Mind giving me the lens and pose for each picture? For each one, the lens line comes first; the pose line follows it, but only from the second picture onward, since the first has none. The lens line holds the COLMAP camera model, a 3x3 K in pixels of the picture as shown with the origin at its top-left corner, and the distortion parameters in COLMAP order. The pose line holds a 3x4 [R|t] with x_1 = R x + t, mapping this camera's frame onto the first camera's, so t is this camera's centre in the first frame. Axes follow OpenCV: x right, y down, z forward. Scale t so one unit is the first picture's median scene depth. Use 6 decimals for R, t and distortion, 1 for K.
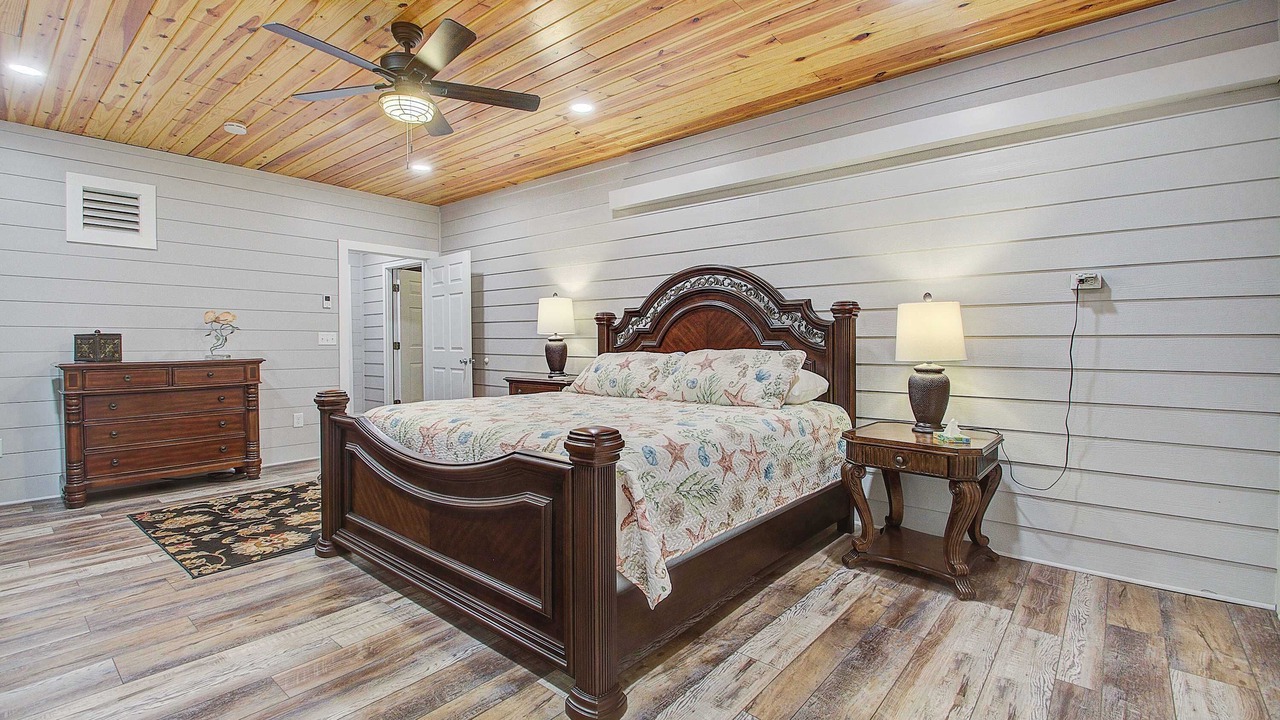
lens RADIAL K [[579.4, 0, 642.5], [0, 579.4, 352.1], [0, 0, 1]] dist [-0.002250, -0.000936]
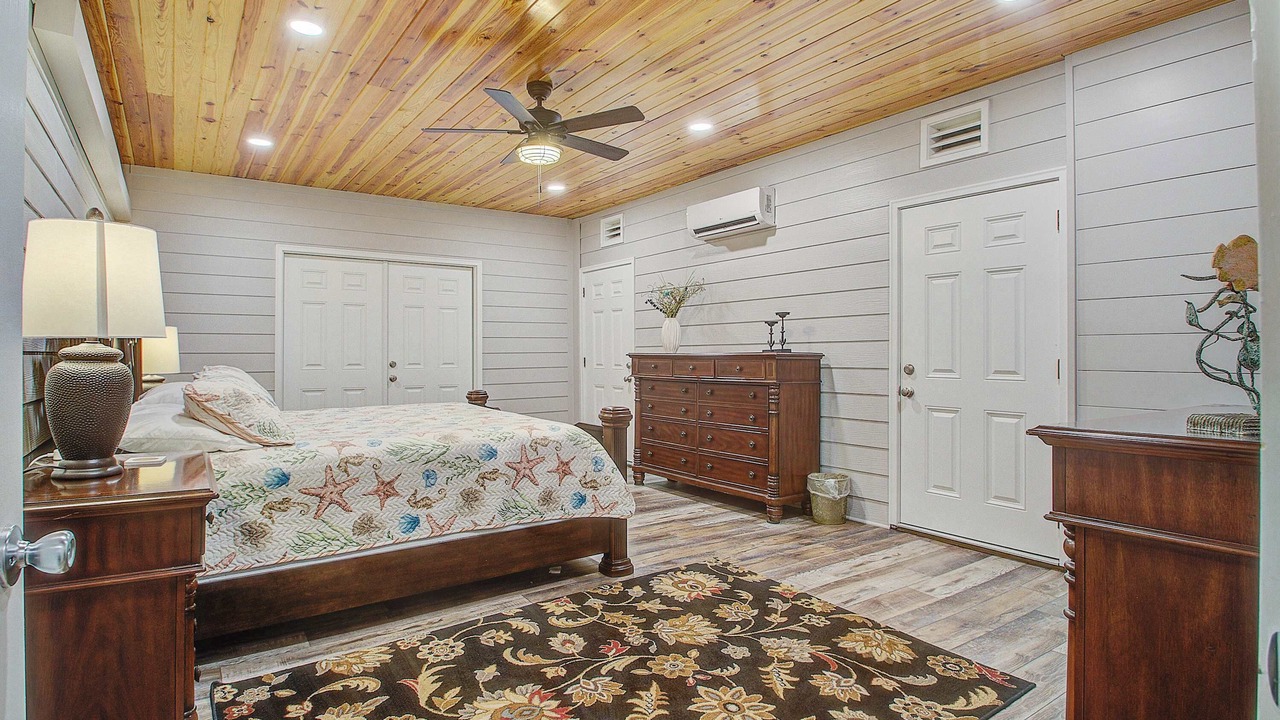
lens RADIAL K [[677.1, 0, 638.7], [0, 677.1, 354.9], [0, 0, 1]] dist [-0.006083, -0.001660]
pose [[-0.967496, -0.000270, 0.252885, -0.843148], [0.006971, 0.999591, 0.027737, -0.050552], [-0.252789, 0.028599, -0.967099, 2.041929]]
